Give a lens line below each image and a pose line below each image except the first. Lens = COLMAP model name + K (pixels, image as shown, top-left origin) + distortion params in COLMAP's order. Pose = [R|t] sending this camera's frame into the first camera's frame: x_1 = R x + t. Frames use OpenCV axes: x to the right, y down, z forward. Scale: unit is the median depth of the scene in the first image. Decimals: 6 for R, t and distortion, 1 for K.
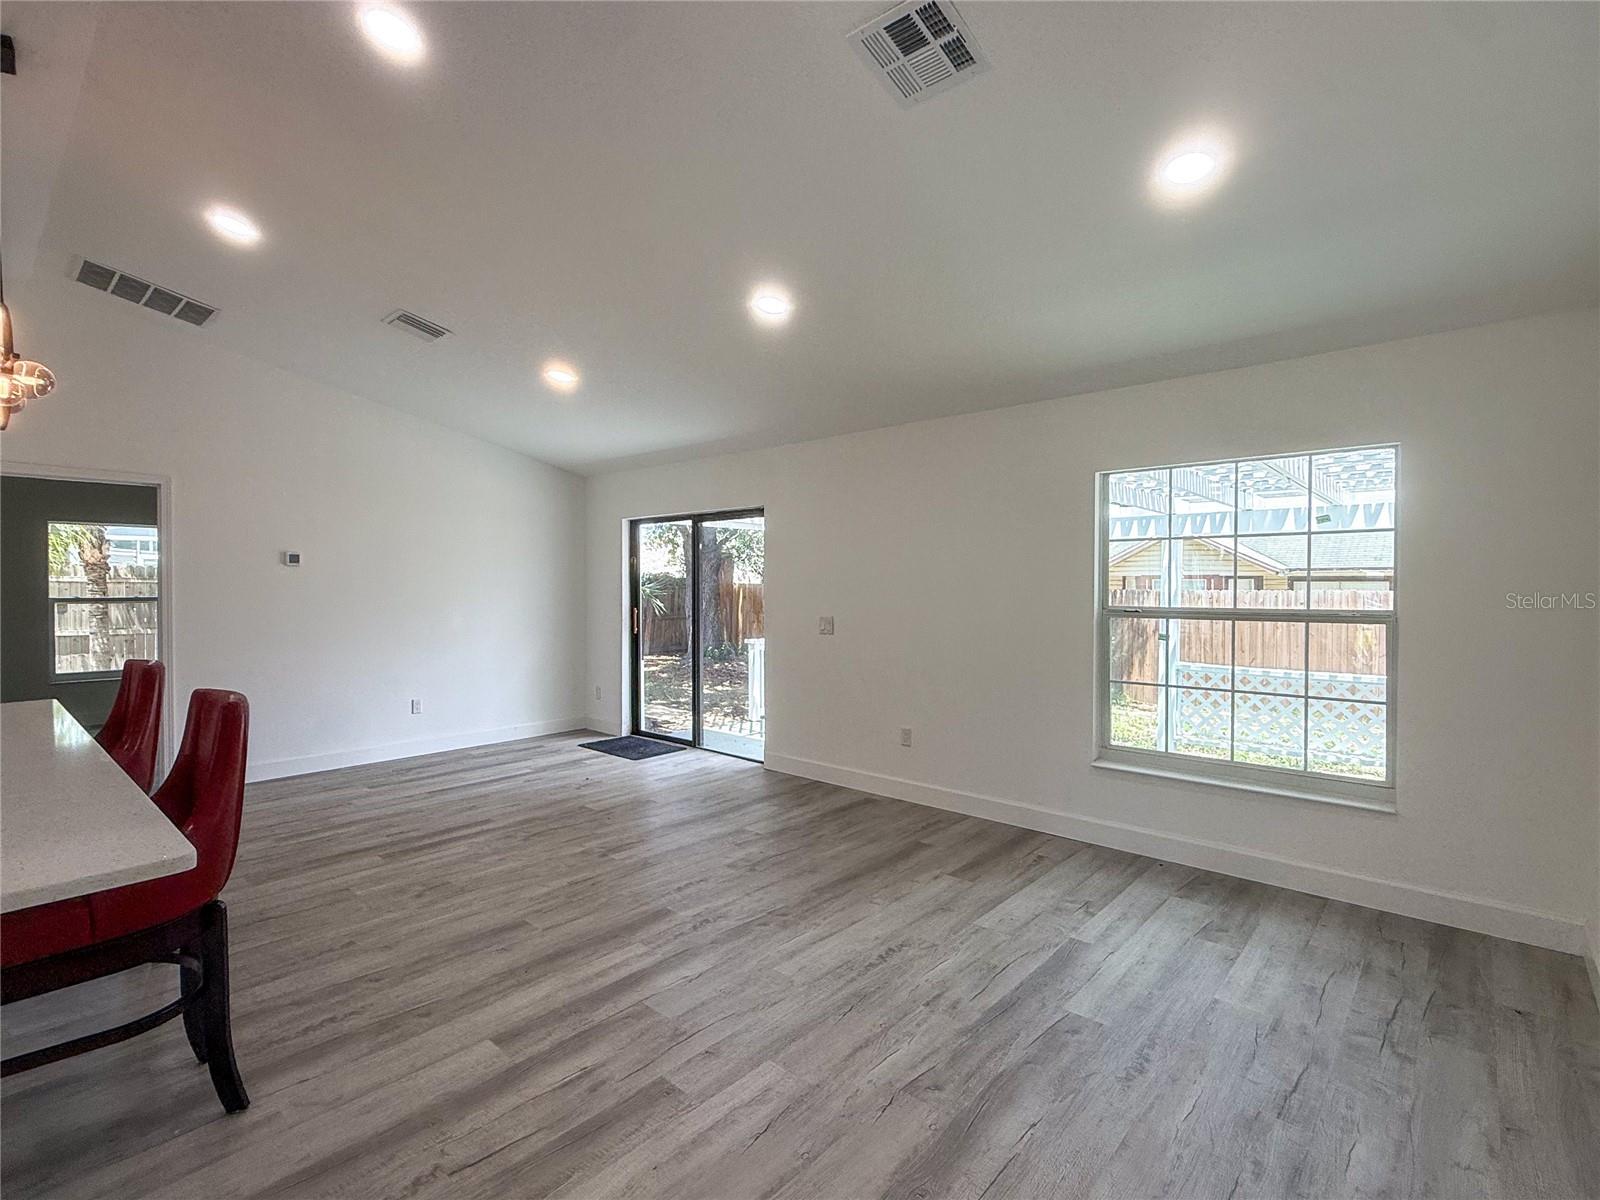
lens RADIAL K [[778.9, 0, 799.9], [0, 778.9, 603.5], [0, 0, 1]] dist [-0.003128, 0.000451]
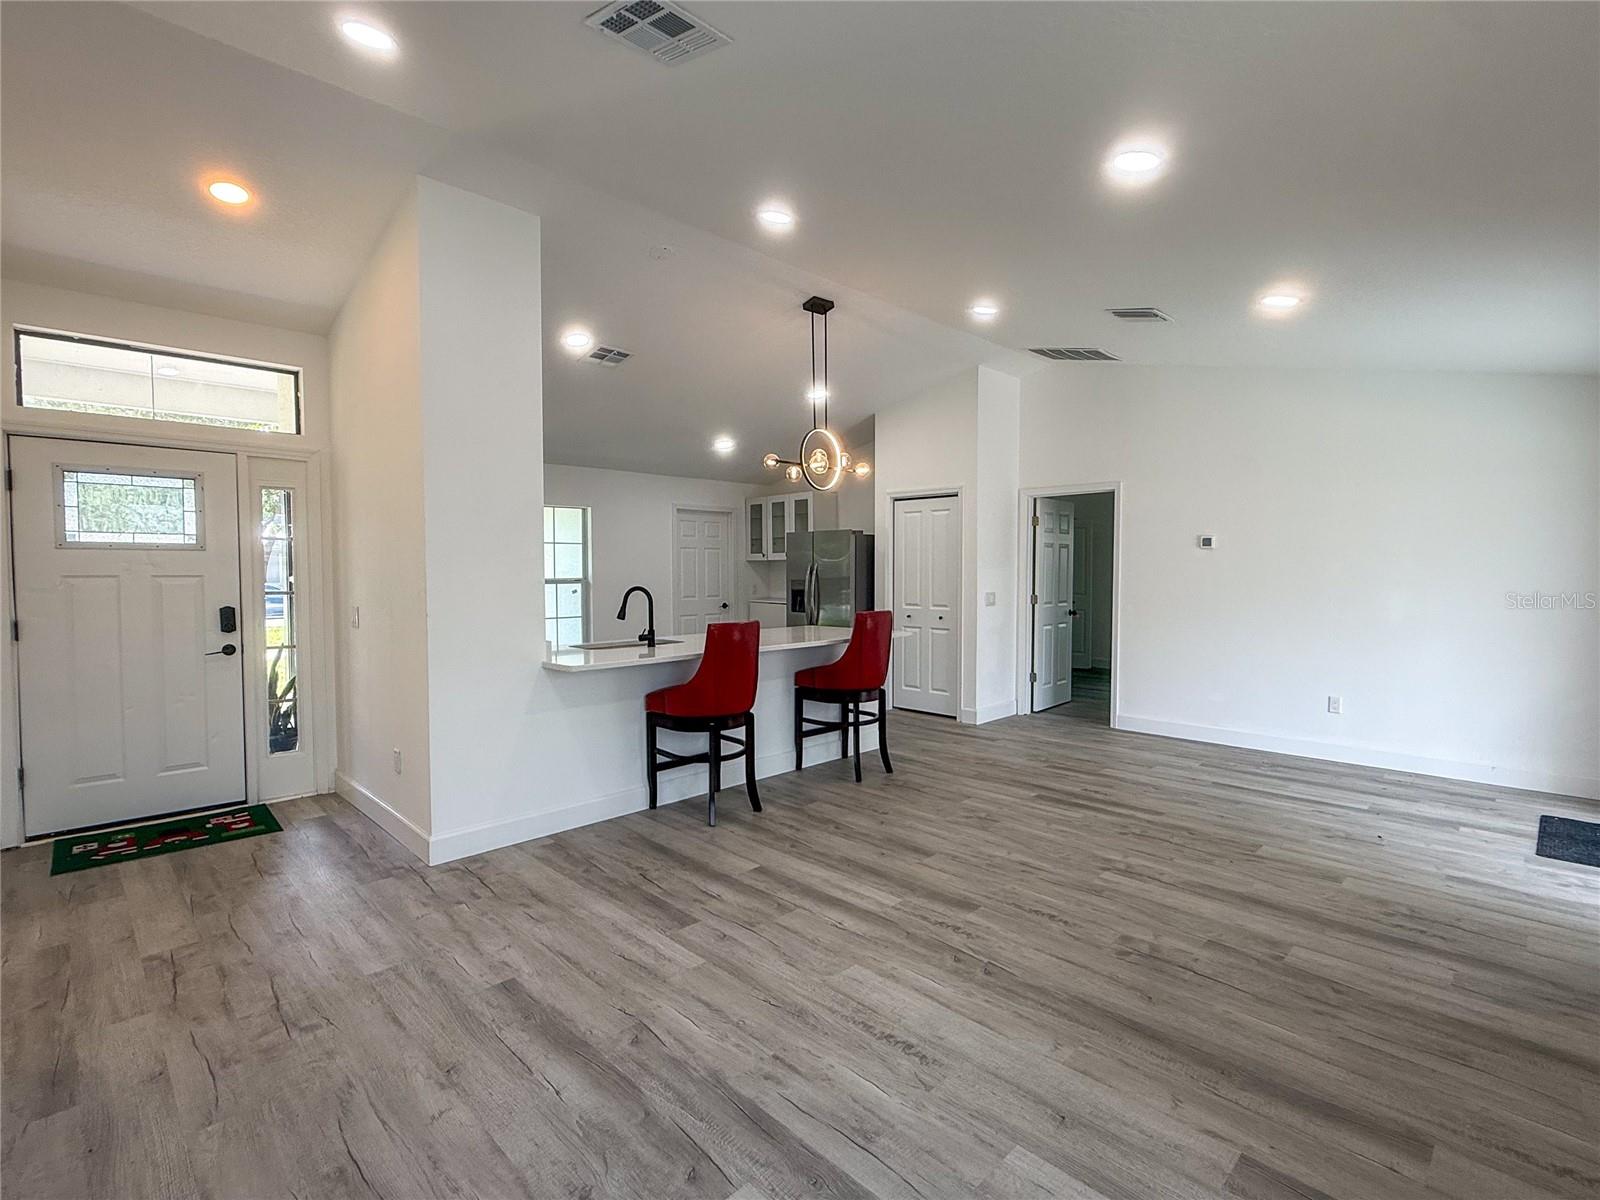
lens RADIAL K [[778.9, 0, 793.6], [0, 778.9, 602.3], [0, 0, 1]] dist [-0.003128, 0.000451]
pose [[-0.090003, 0.043929, -0.994972, 0.712753], [-0.022633, 0.998679, 0.046140, -0.015804], [0.995684, 0.026672, -0.088890, 0.780358]]
